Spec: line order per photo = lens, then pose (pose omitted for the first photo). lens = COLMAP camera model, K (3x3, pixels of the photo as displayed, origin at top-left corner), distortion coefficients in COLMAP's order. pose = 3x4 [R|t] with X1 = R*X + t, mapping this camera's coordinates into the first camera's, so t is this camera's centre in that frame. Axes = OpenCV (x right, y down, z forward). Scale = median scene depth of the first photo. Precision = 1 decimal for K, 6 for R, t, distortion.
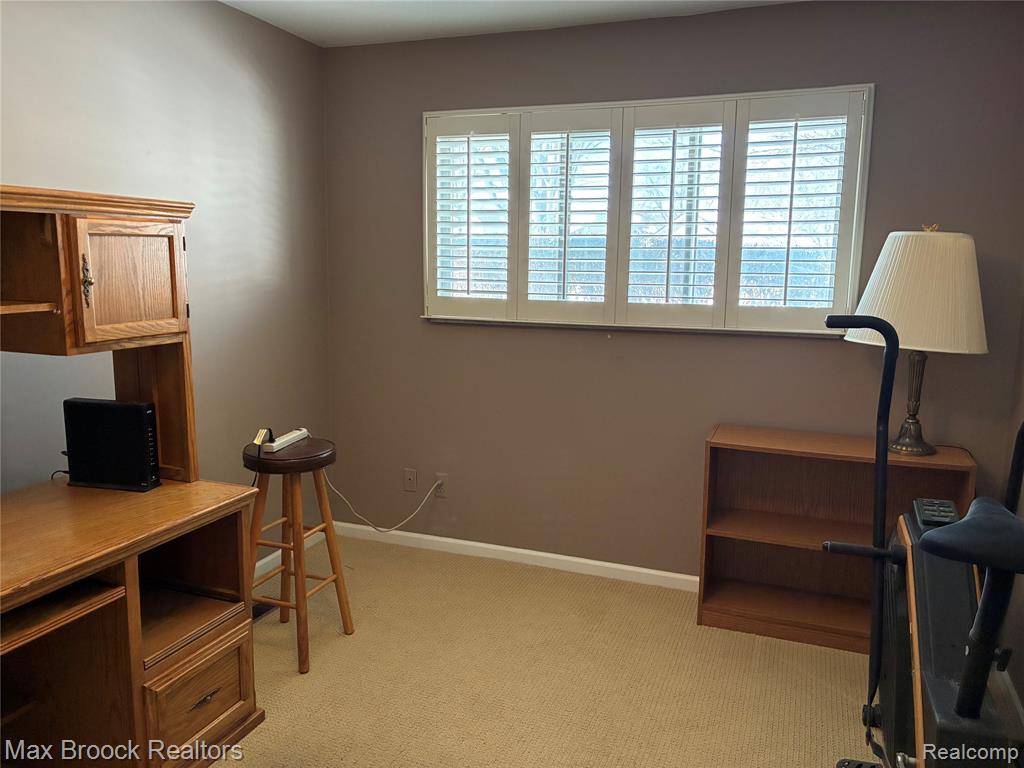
lens RADIAL K [[777.3, 0, 507.9], [0, 777.3, 389.8], [0, 0, 1]] dist [0.044140, -0.061001]
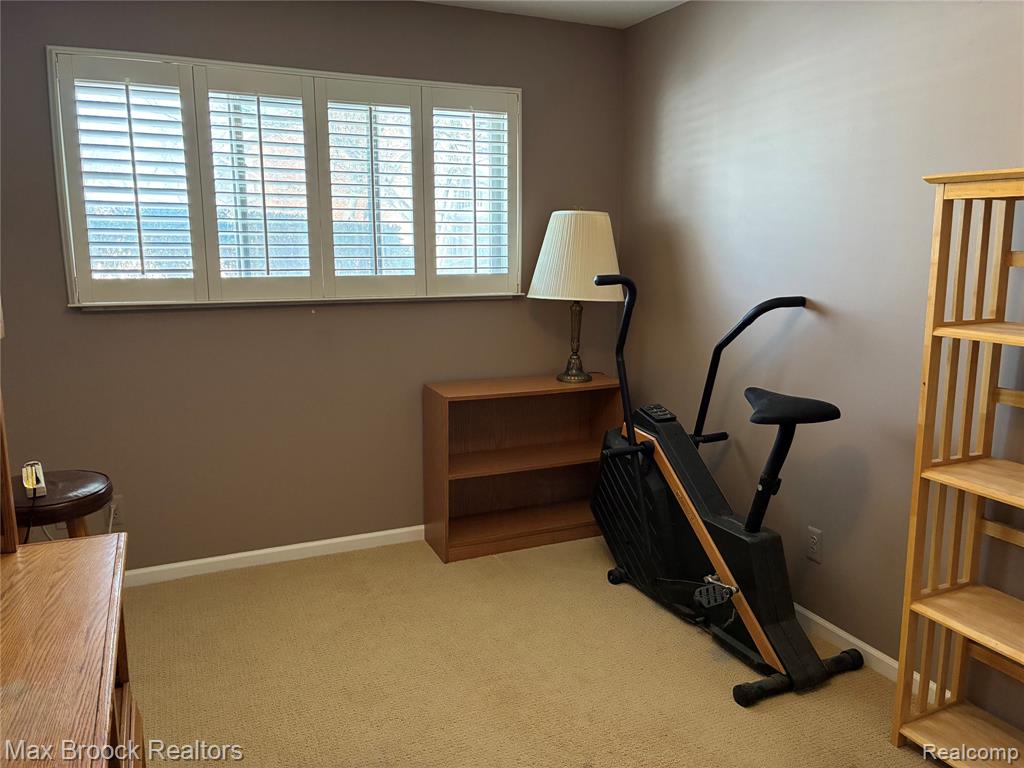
lens RADIAL K [[777.3, 0, 489.4], [0, 777.3, 382.6], [0, 0, 1]] dist [0.044140, -0.061001]
pose [[0.702125, -0.140037, 0.698147, -0.432275], [0.119889, 0.989722, 0.077950, -0.031449], [-0.701888, 0.028970, 0.711698, 0.155917]]
